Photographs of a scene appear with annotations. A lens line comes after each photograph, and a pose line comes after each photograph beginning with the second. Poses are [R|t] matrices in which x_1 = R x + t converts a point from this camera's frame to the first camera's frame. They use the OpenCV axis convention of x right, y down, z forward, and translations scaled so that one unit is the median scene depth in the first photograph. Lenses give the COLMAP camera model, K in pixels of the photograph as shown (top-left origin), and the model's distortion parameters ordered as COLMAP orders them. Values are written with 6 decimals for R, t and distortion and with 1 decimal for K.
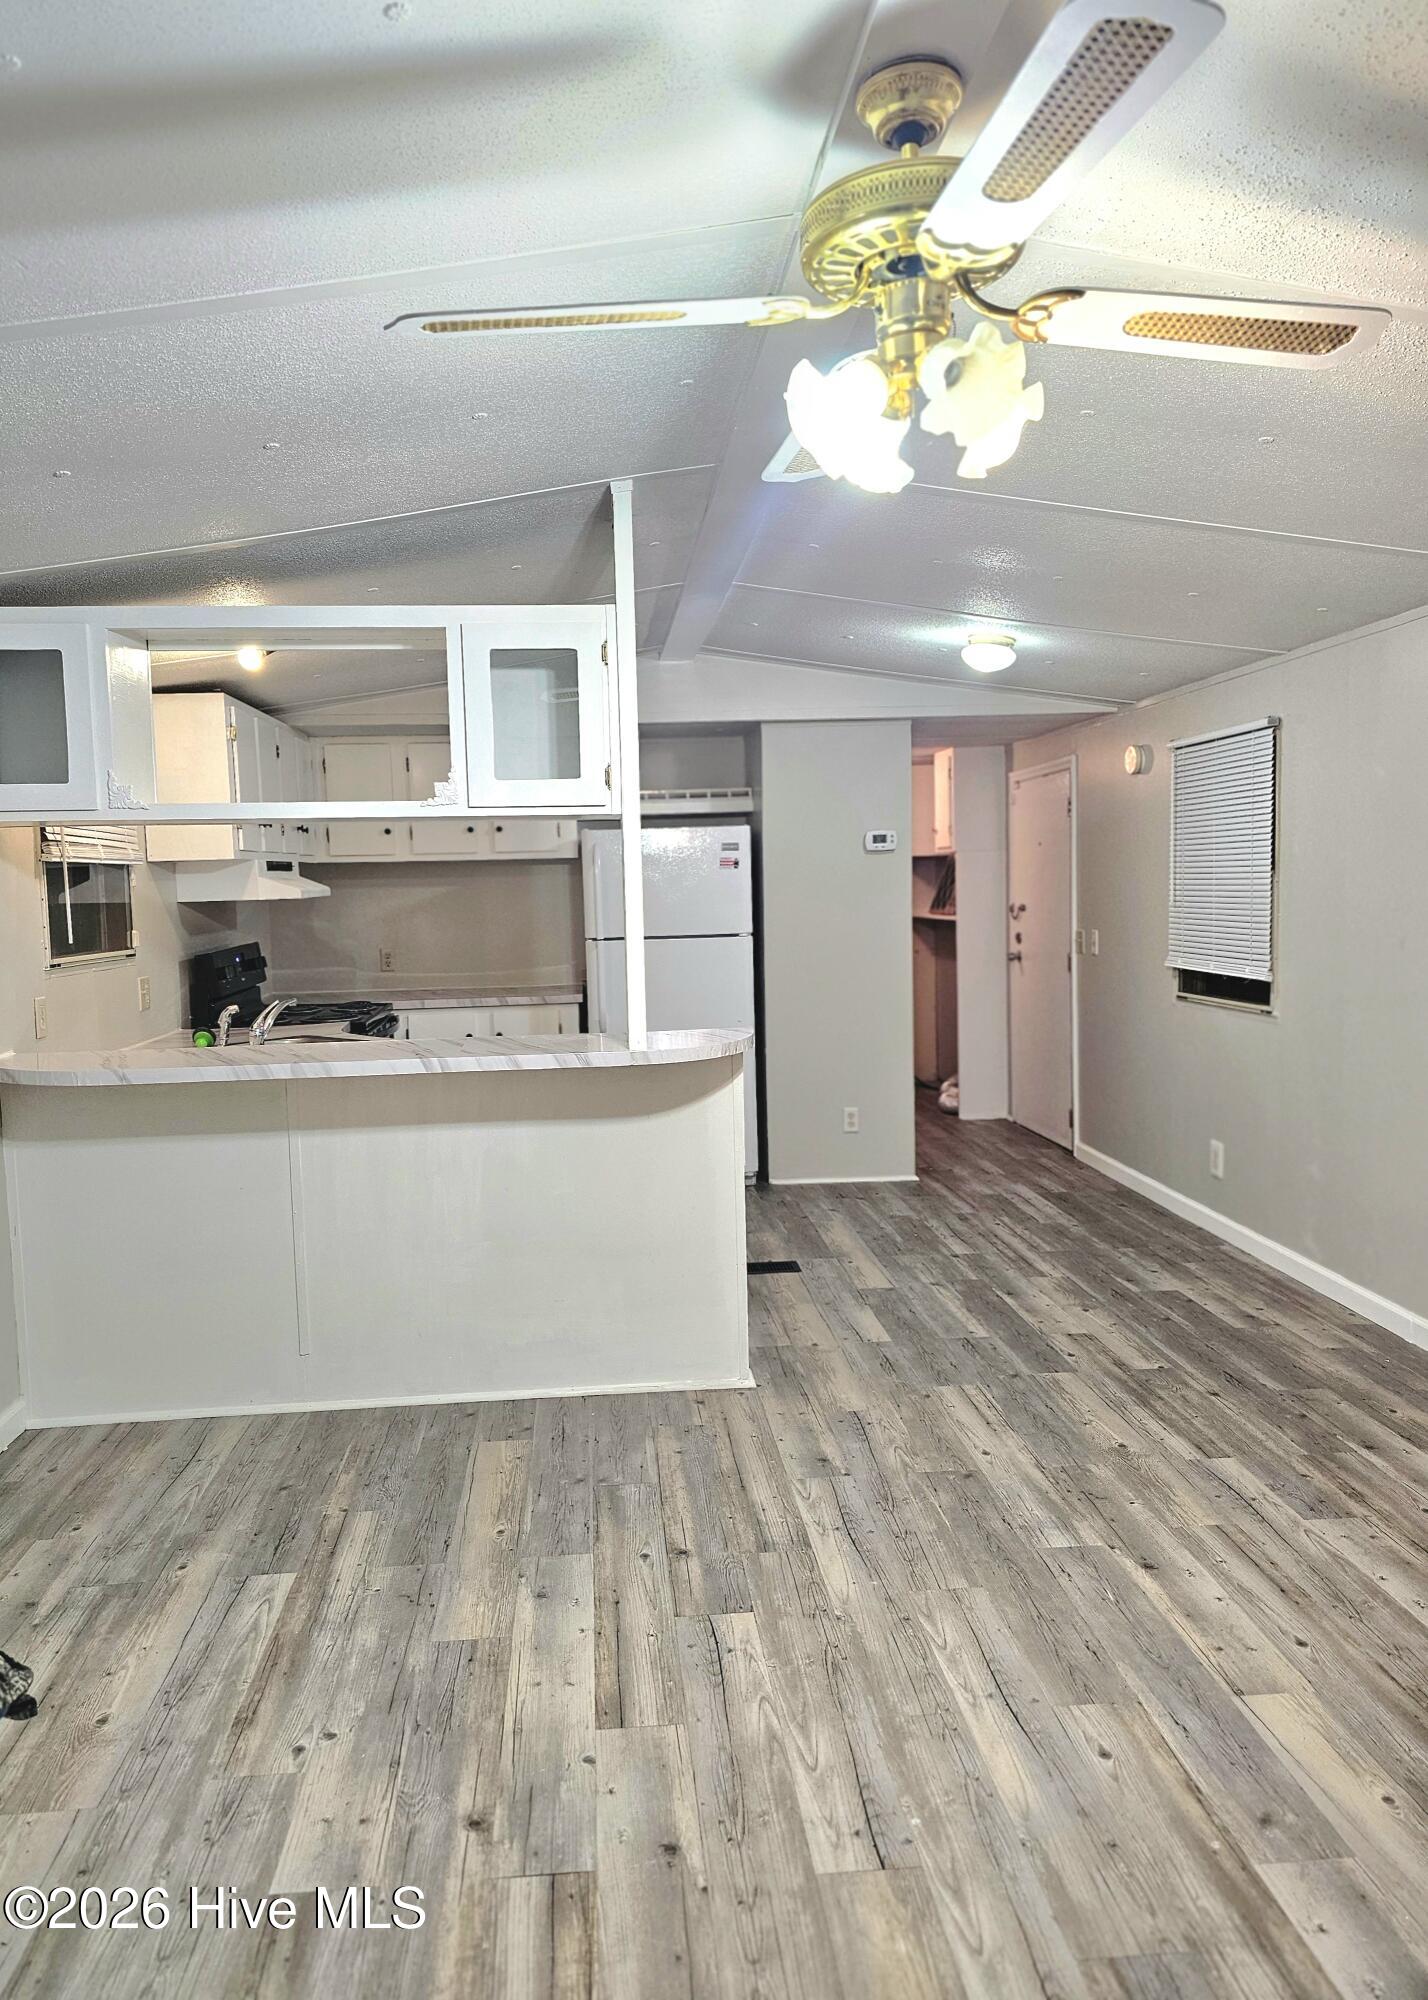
lens RADIAL K [[1347.7, 0, 662.0], [0, 1347.7, 954.0], [0, 0, 1]] dist [0.045140, -0.035467]
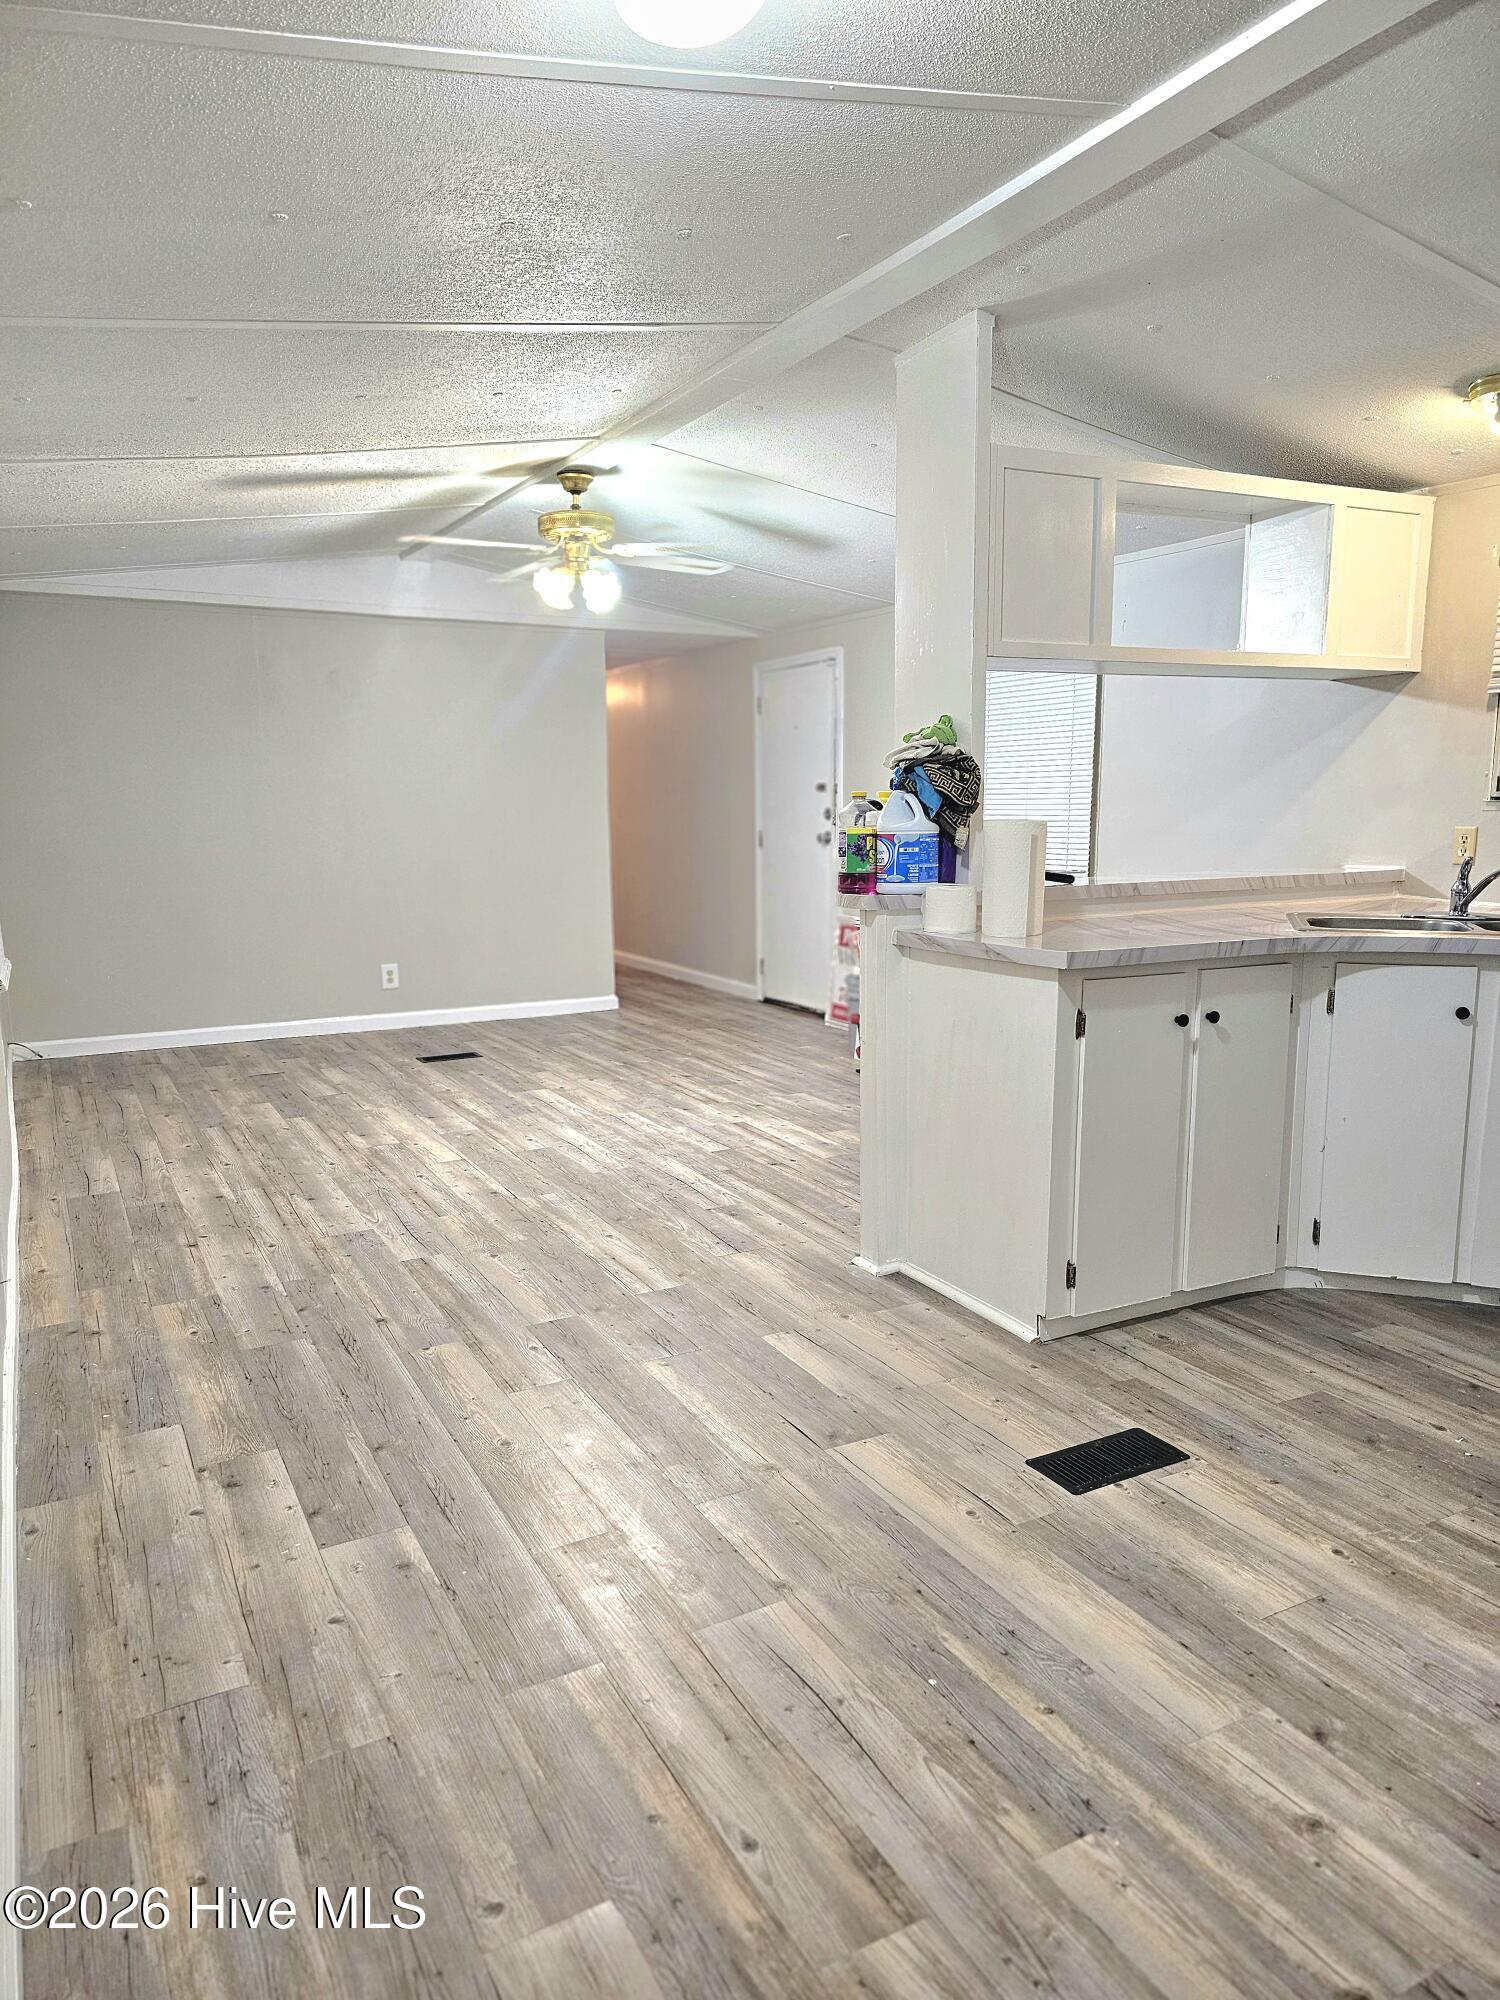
lens RADIAL K [[1326.0, 0, 742.1], [0, 1326.0, 1007.2], [0, 0, 1]] dist [0.087131, -0.075508]
pose [[-0.908527, 0.097256, -0.406349, 0.588430], [0.009171, 0.976940, 0.213318, -0.070504], [0.417725, 0.190079, -0.888468, 2.052900]]
